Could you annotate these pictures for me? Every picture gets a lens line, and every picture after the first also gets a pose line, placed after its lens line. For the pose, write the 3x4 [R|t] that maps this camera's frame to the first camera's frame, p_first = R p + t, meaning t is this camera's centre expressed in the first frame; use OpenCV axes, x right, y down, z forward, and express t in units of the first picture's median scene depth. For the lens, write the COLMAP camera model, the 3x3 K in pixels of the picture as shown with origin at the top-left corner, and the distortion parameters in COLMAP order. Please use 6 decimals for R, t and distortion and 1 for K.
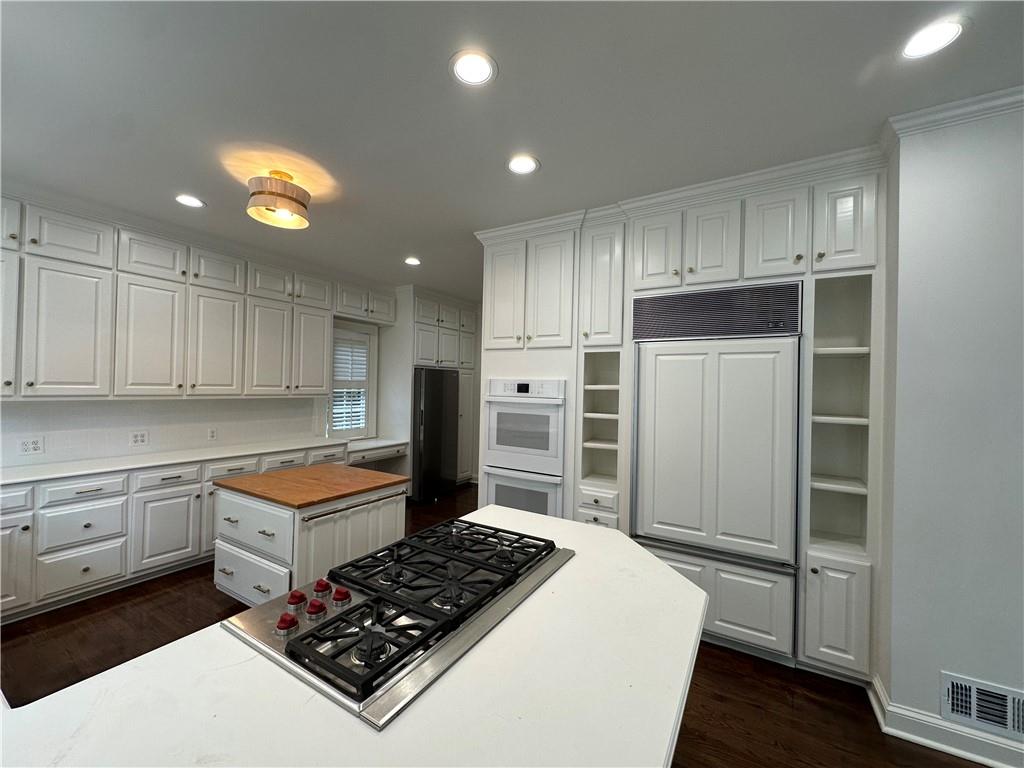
lens RADIAL K [[410.2, 0, 512.0], [0, 410.2, 384.0], [0, 0, 1]] dist [-0.002085, 0.000303]
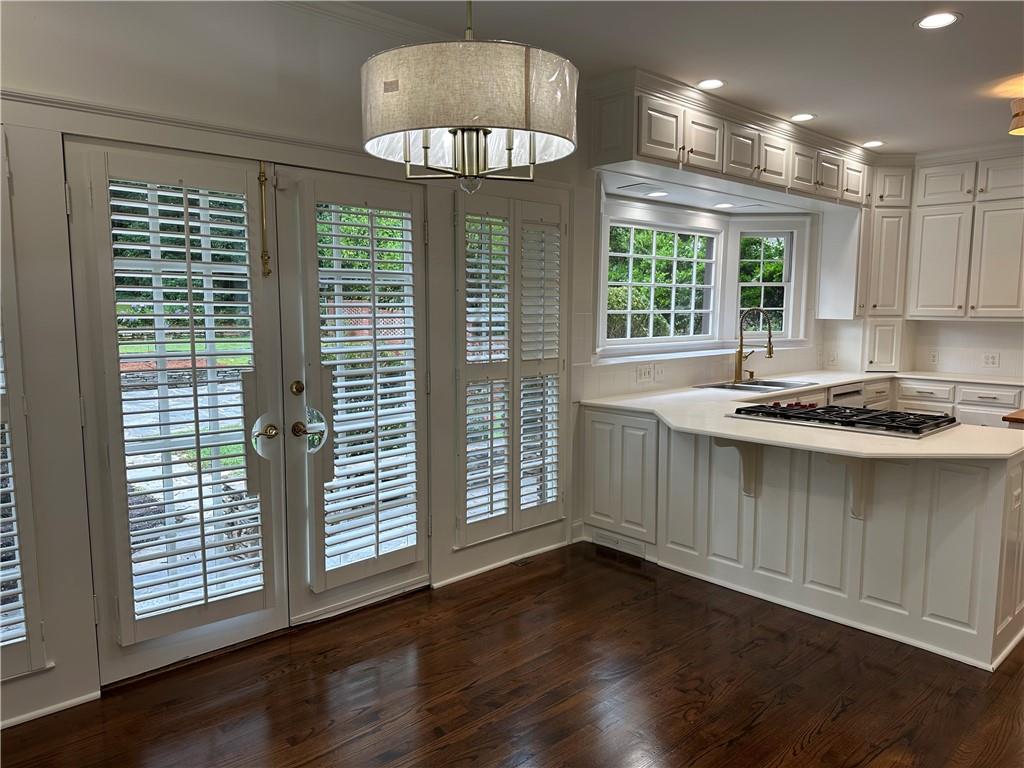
lens RADIAL K [[717.0, 0, 506.7], [0, 717.0, 387.3], [0, 0, 1]] dist [0.065692, -0.084859]
pose [[-0.283259, 0.082305, -0.955505, 1.122972], [-0.000493, 0.996298, 0.085965, 0.043313], [0.959043, 0.024822, -0.282170, 0.215300]]
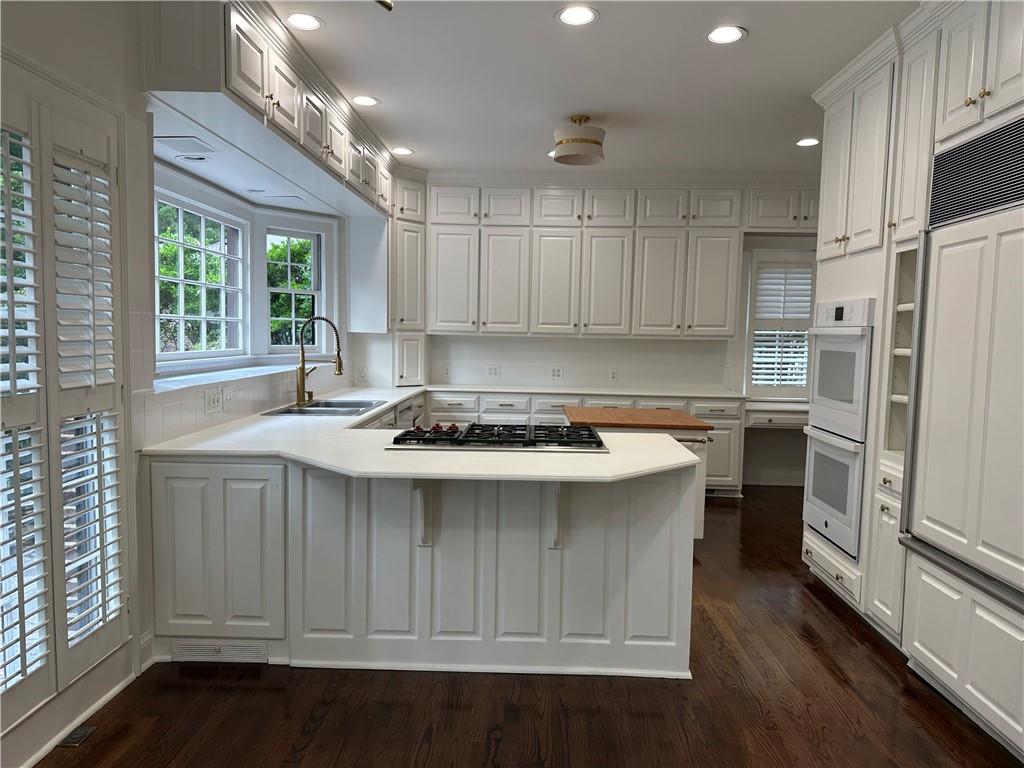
lens RADIAL K [[716.9, 0, 516.8], [0, 716.9, 390.7], [0, 0, 1]] dist [0.111318, -0.146215]
pose [[0.492563, 0.056579, -0.868436, 0.784333], [-0.001335, 0.997932, 0.064258, 0.057432], [0.870276, -0.030491, 0.491620, -0.068667]]
